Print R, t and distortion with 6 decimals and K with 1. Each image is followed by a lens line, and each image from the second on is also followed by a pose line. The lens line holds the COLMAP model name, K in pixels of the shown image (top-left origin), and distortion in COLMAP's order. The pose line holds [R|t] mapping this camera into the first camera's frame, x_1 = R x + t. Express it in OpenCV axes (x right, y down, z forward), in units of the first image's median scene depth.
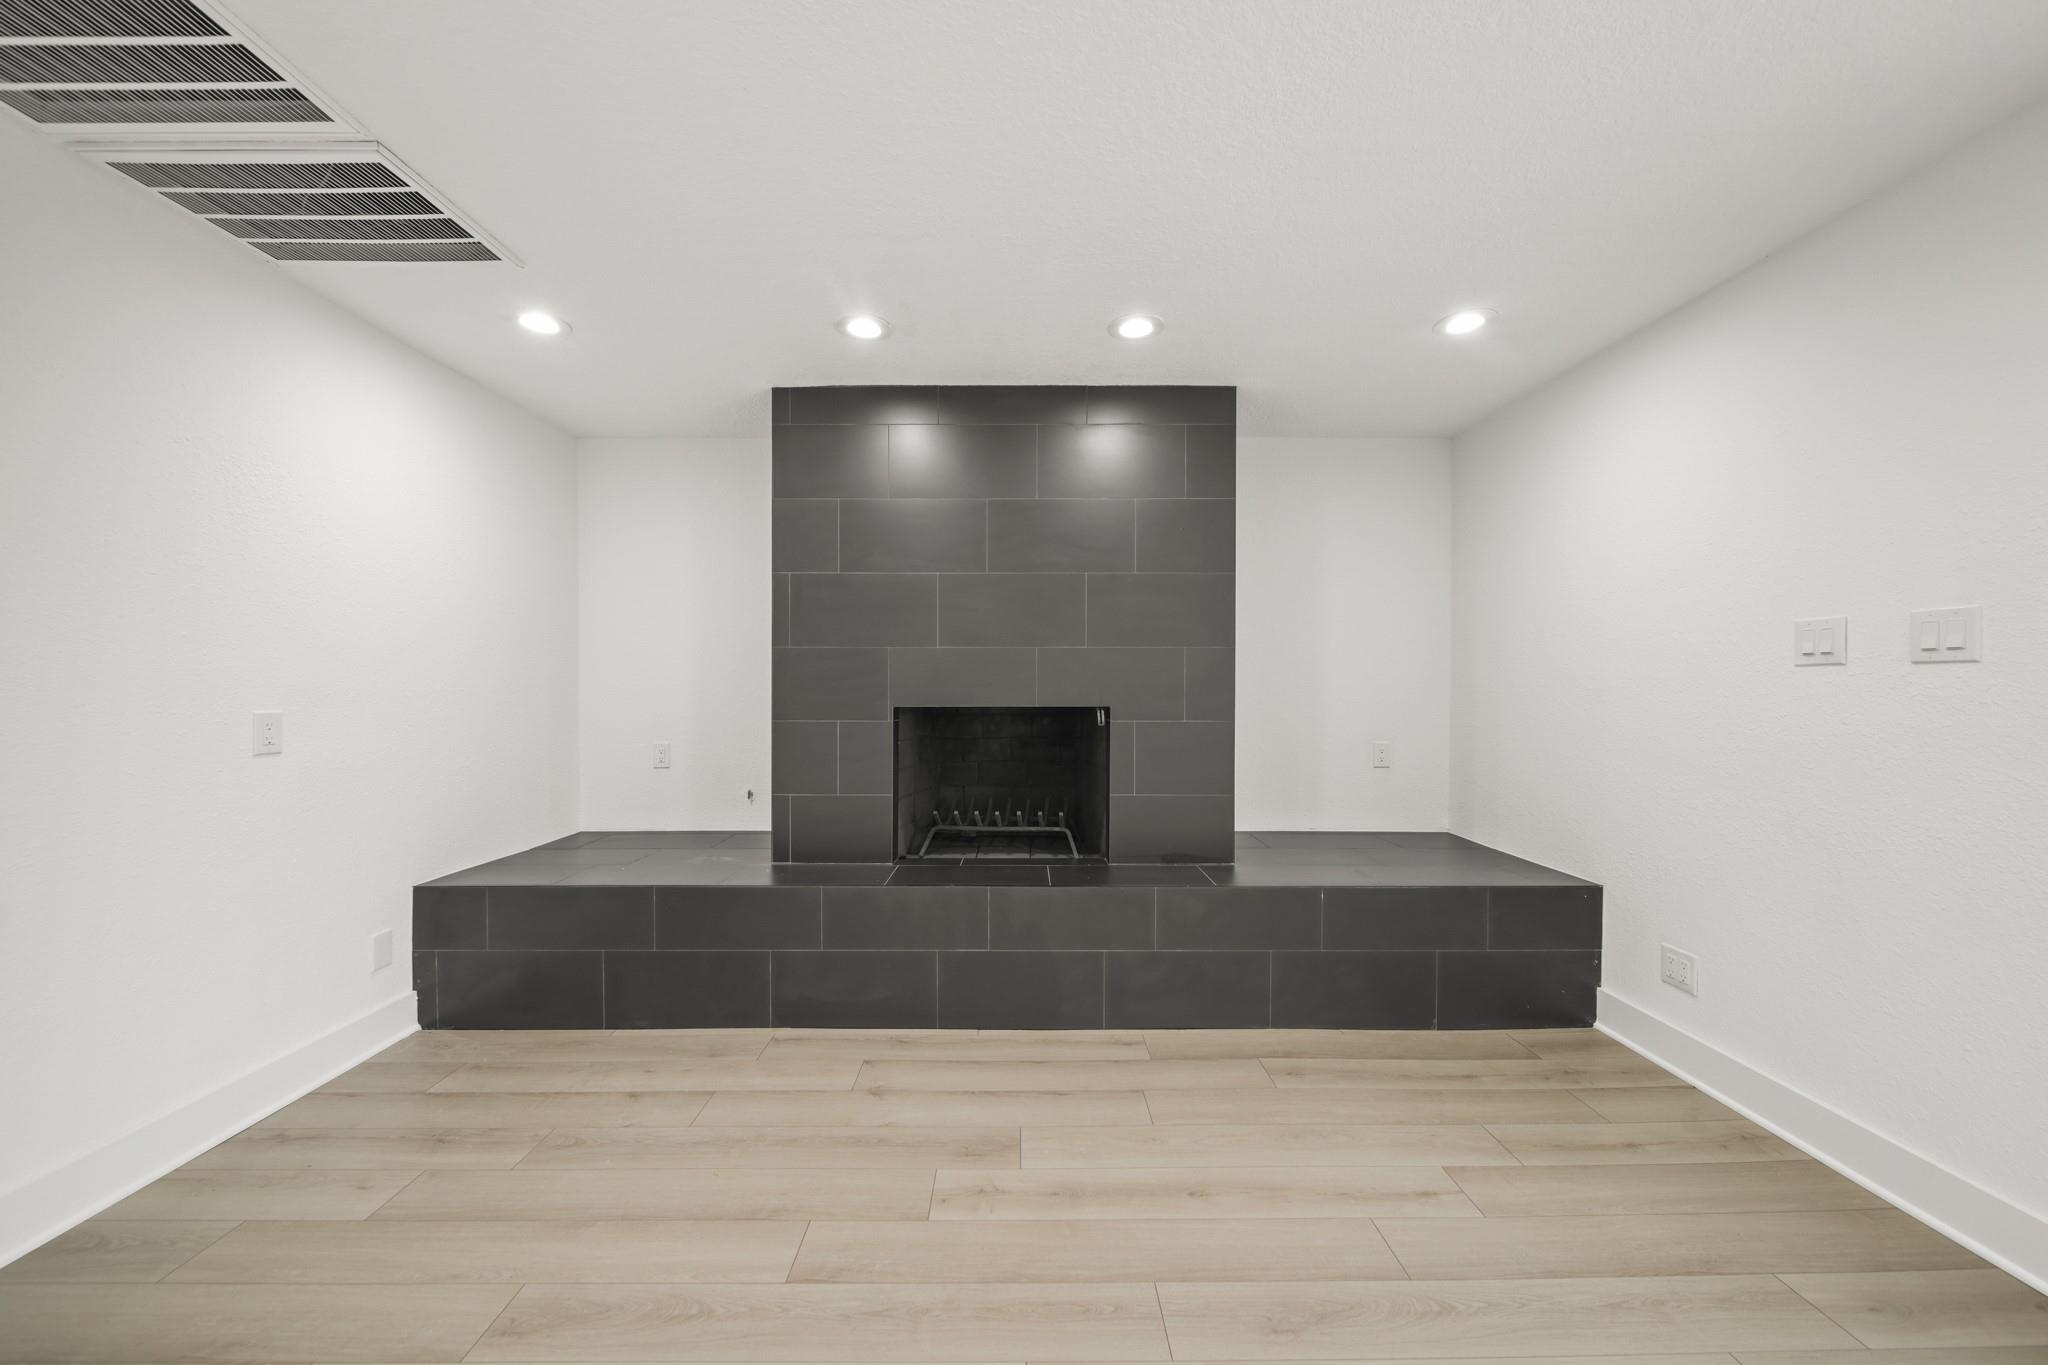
lens RADIAL K [[732.4, 0, 1025.5], [0, 732.4, 688.2], [0, 0, 1]] dist [0.001024, -0.000018]
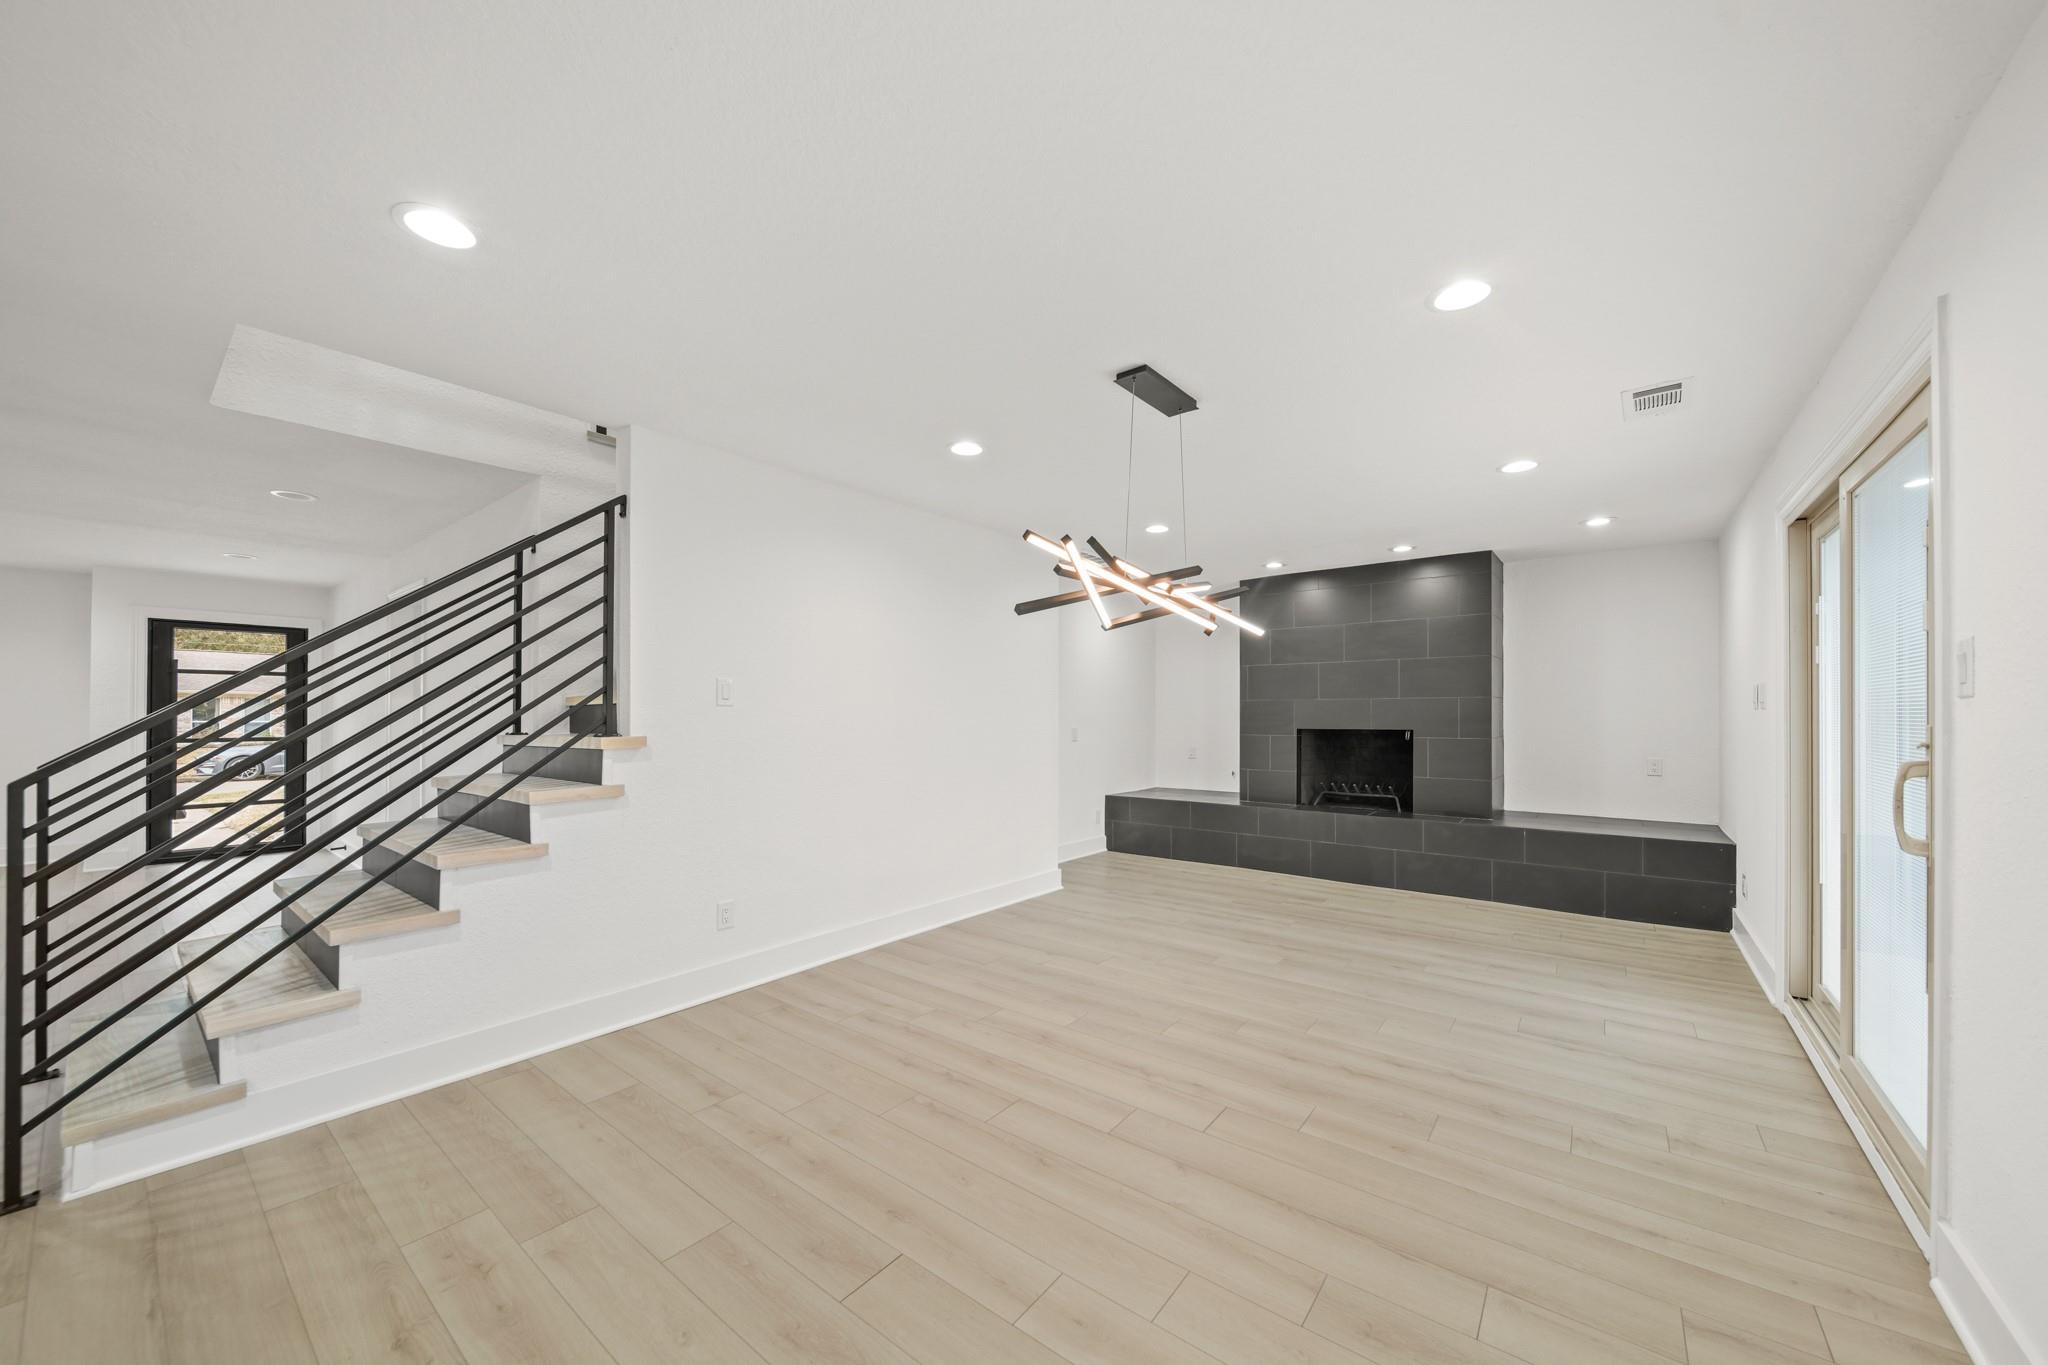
lens RADIAL K [[742.4, 0, 1024.2], [0, 742.4, 716.1], [0, 0, 1]] dist [0.000787, 0.000290]
pose [[0.781589, 0.000121, -0.623793, 0.529999], [-0.002789, 0.999991, -0.003300, -0.000974], [0.623787, 0.004318, 0.781582, -1.124024]]
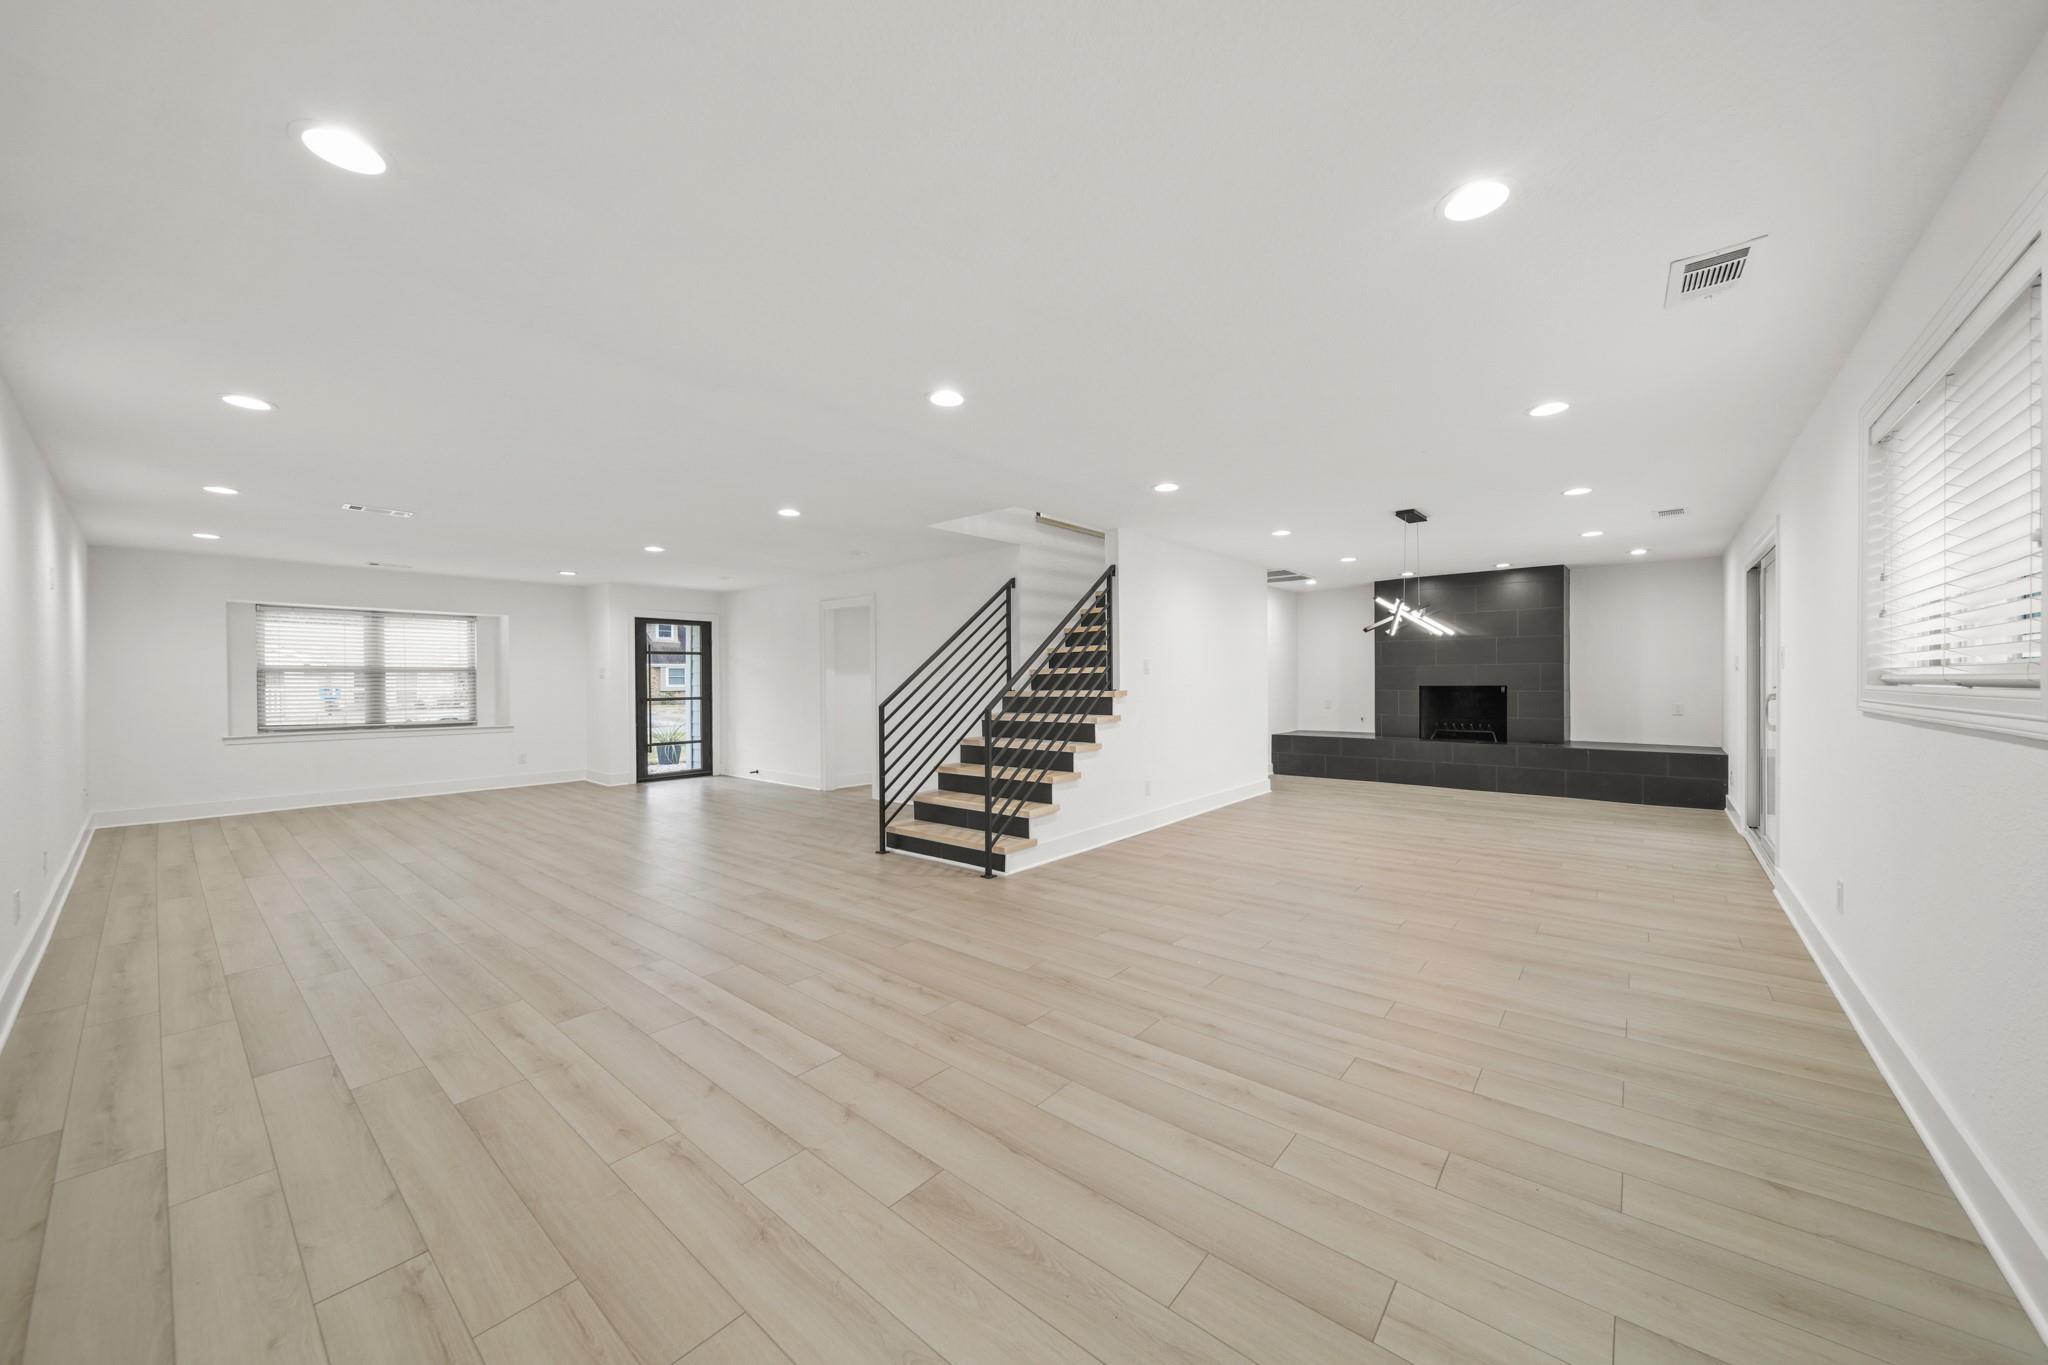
lens RADIAL K [[722.0, 0, 1024.0], [0, 722.0, 682.5], [0, 0, 1]] dist [0.006579, -0.000108]
pose [[0.755358, -0.002047, -0.655309, 0.537697], [0.004237, 0.999989, 0.001760, 0.000891], [0.655299, -0.004106, 0.755358, -2.289250]]
